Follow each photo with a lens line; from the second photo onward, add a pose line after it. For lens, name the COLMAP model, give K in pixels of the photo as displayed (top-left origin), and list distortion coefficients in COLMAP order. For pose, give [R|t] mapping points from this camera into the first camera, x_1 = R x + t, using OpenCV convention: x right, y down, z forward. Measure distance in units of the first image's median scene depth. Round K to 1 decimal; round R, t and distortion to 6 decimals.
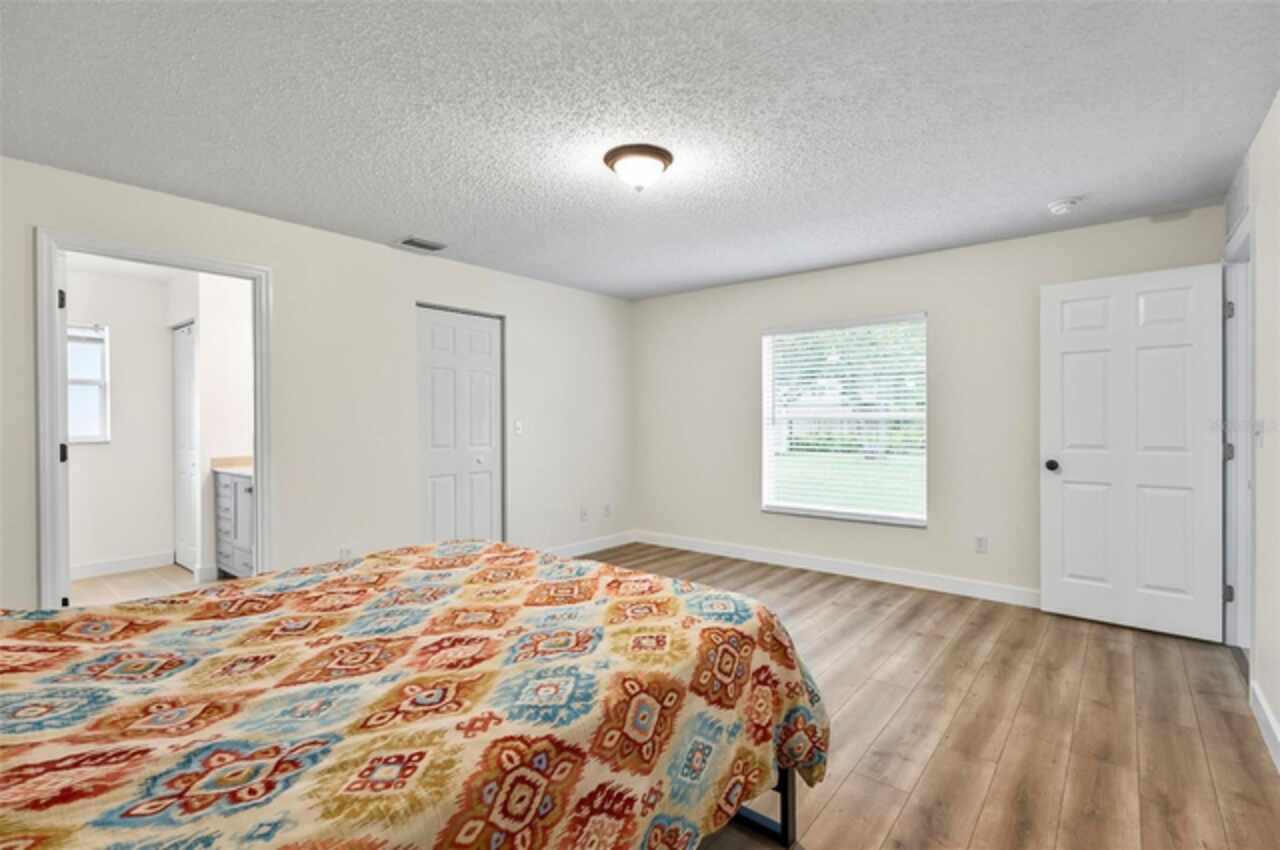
lens RADIAL K [[591.8, 0, 646.6], [0, 591.8, 416.6], [0, 0, 1]] dist [0.018435, -0.000013]
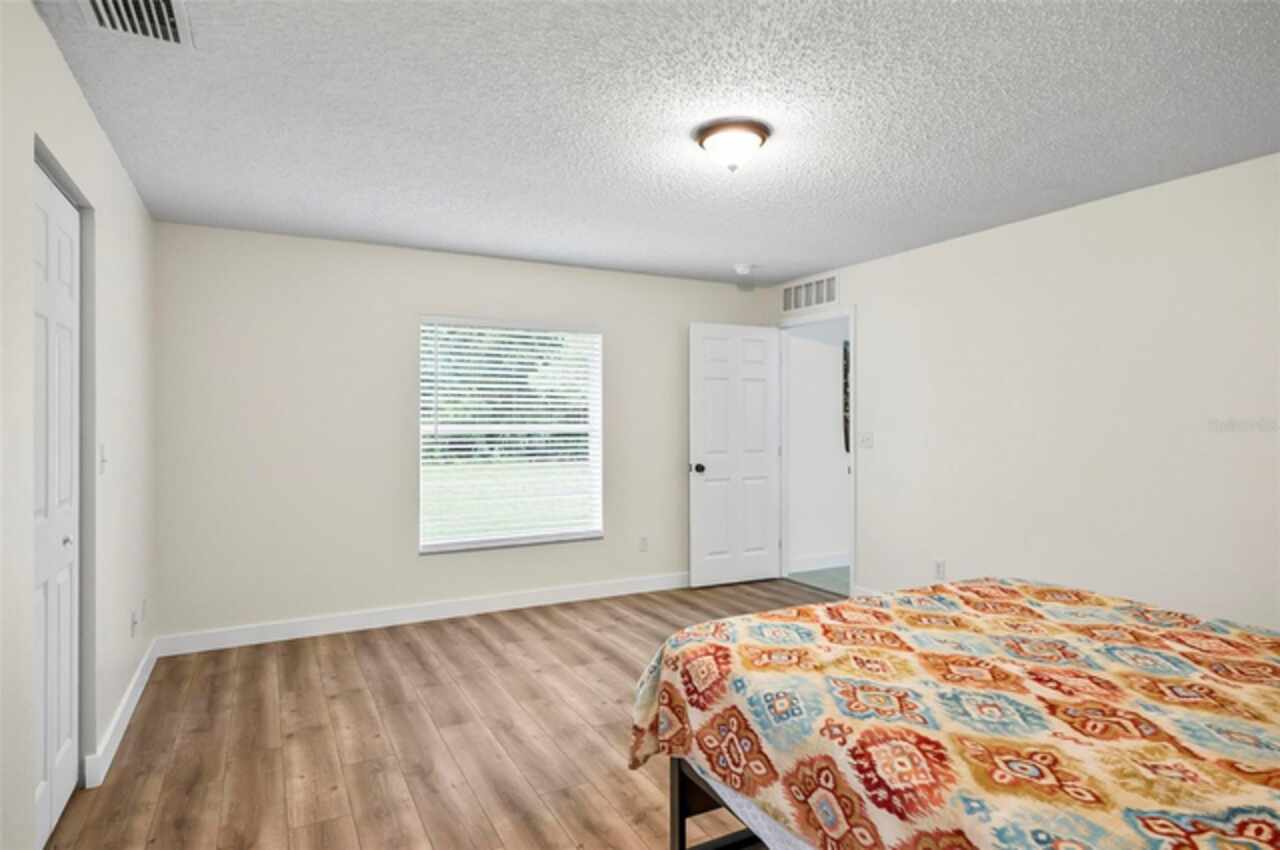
lens RADIAL K [[710.0, 0, 640.0], [0, 710.0, 425.0], [0, 0, 1]] dist [0.001988, 0.000214]
pose [[0.401591, -0.002157, 0.915817, -0.757930], [0.000076, 0.999997, 0.002322, -0.012528], [-0.915819, -0.000863, 0.401590, 0.543400]]
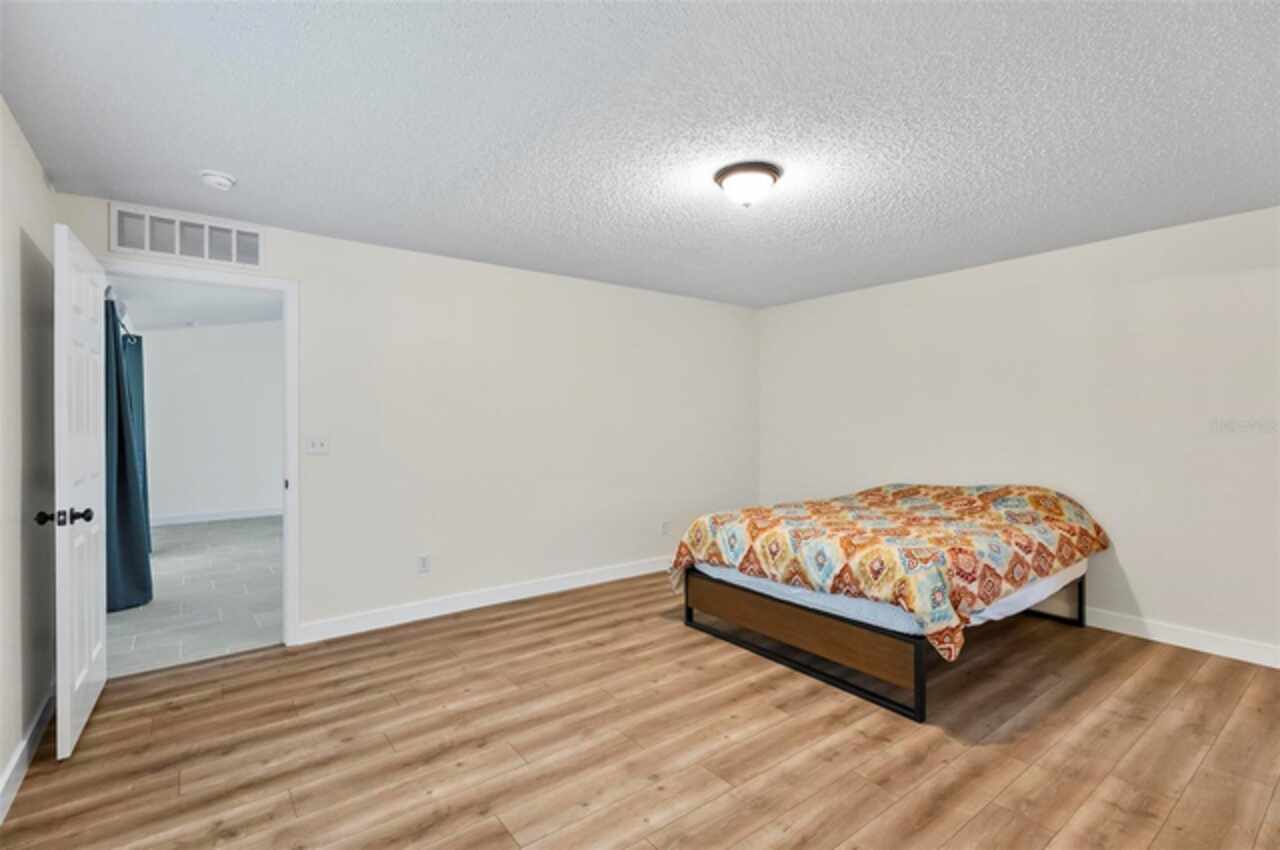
lens RADIAL K [[587.3, 0, 640.0], [0, 587.3, 425.0], [0, 0, 1]] dist [-0.001082, -0.000171]
pose [[-0.969783, 0.006574, 0.243881, -0.055190], [0.007129, 0.999974, 0.001391, -0.010530], [-0.243865, 0.003088, -0.969804, 1.524612]]
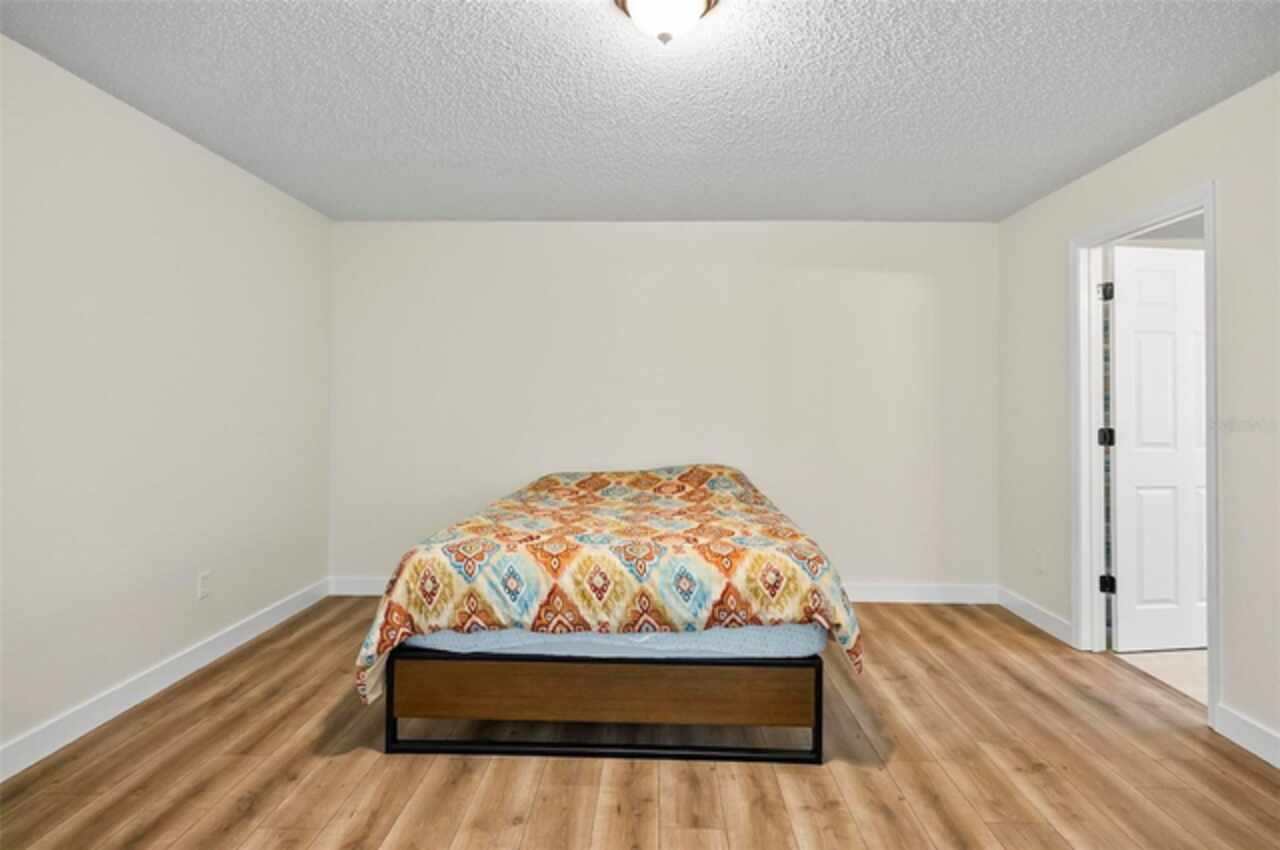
lens RADIAL K [[699.4, 0, 642.1], [0, 699.4, 401.3], [0, 0, 1]] dist [-0.003478, 0.000230]
pose [[-0.797436, -0.003502, -0.603394, 0.339267], [-0.001069, 0.999990, -0.004390, 0.004587], [0.603403, -0.002856, -0.797431, 1.192016]]
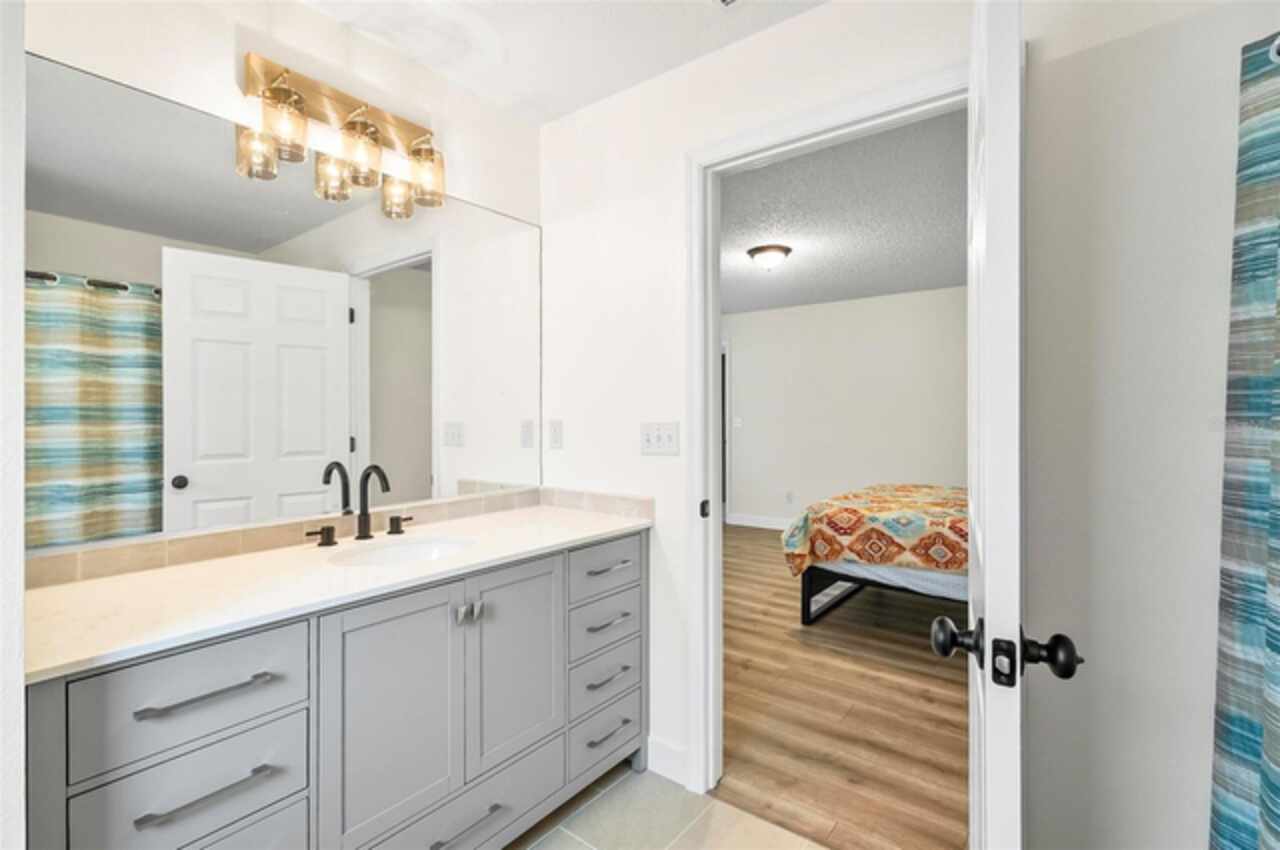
lens RADIAL K [[589.2, 0, 640.0], [0, 589.2, 425.0], [0, 0, 1]] dist [-0.002243, -0.000109]
pose [[-0.023261, -0.012122, 0.999656, -1.186139], [-0.000142, 0.999927, 0.012122, 0.007559], [-0.999729, 0.000140, -0.023261, 1.049847]]
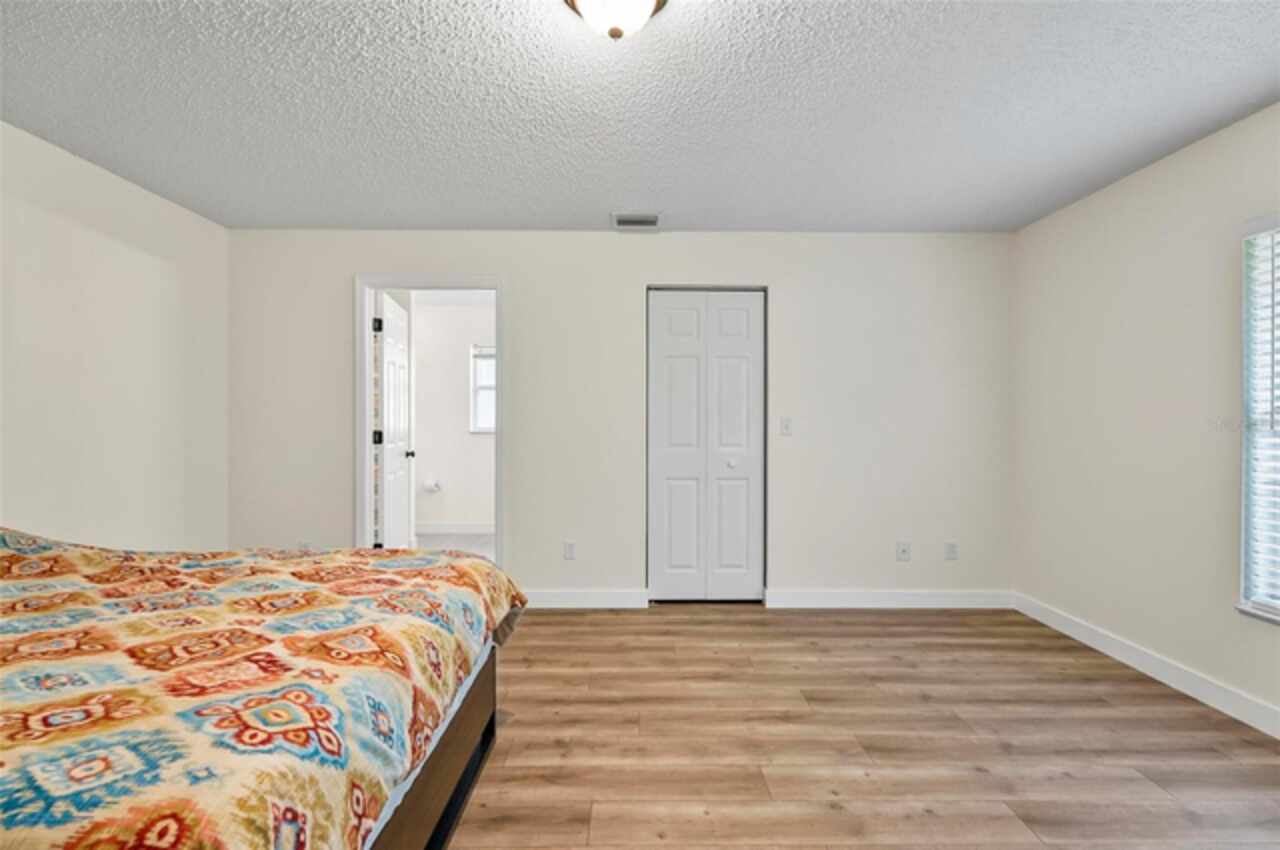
lens RADIAL K [[589.2, 0, 640.0], [0, 589.2, 425.0], [0, 0, 1]] dist [-0.002243, -0.000109]
pose [[0.630430, 0.013776, -0.776124, 0.366005], [-0.005654, 0.999897, 0.013156, 0.011018], [0.776225, -0.003905, 0.630443, 0.486096]]
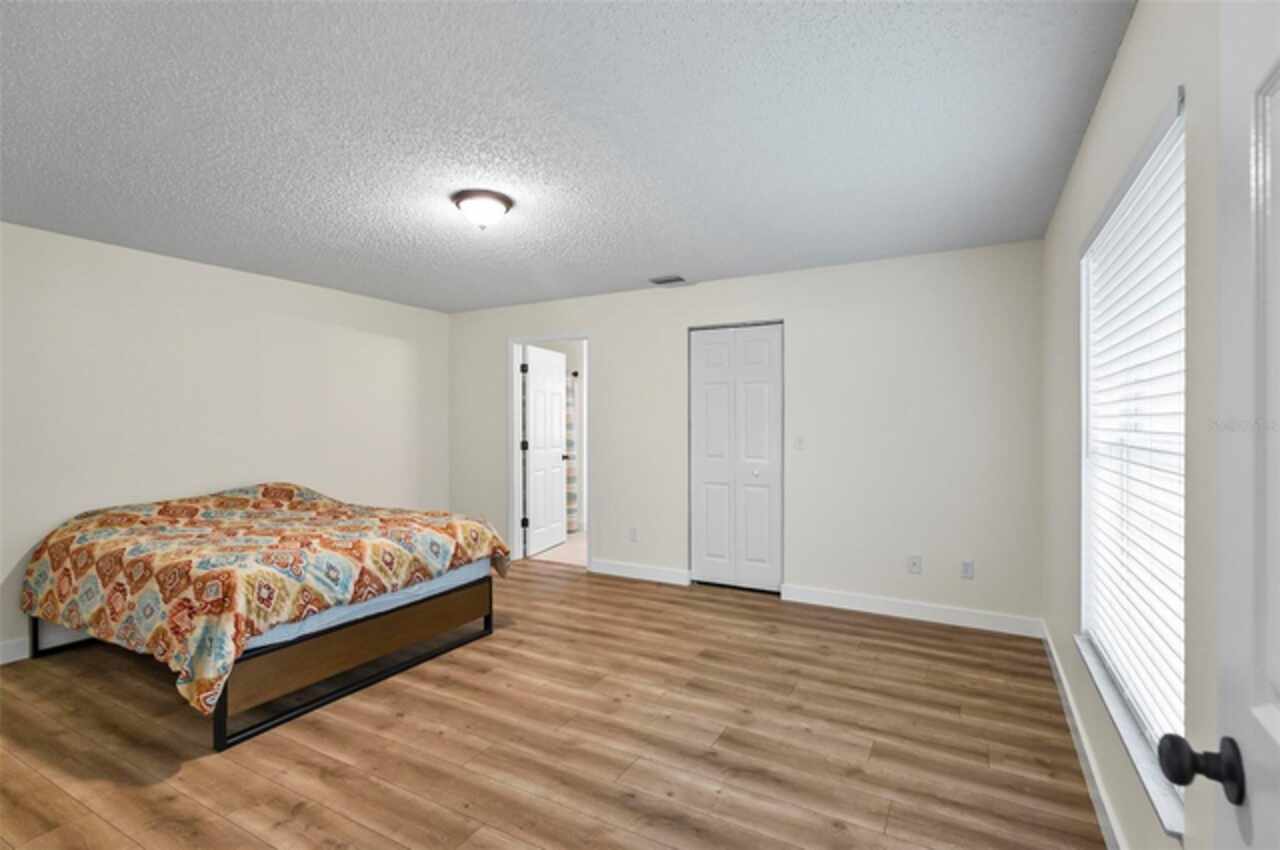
lens RADIAL K [[596.4, 0, 646.2], [0, 596.4, 425.2], [0, 0, 1]] dist [0.008624, 0.000016]
pose [[0.172221, 0.011611, -0.984990, 0.859421], [0.001216, 0.999927, 0.011999, -0.023083], [0.985058, -0.003264, 0.172195, 0.844549]]
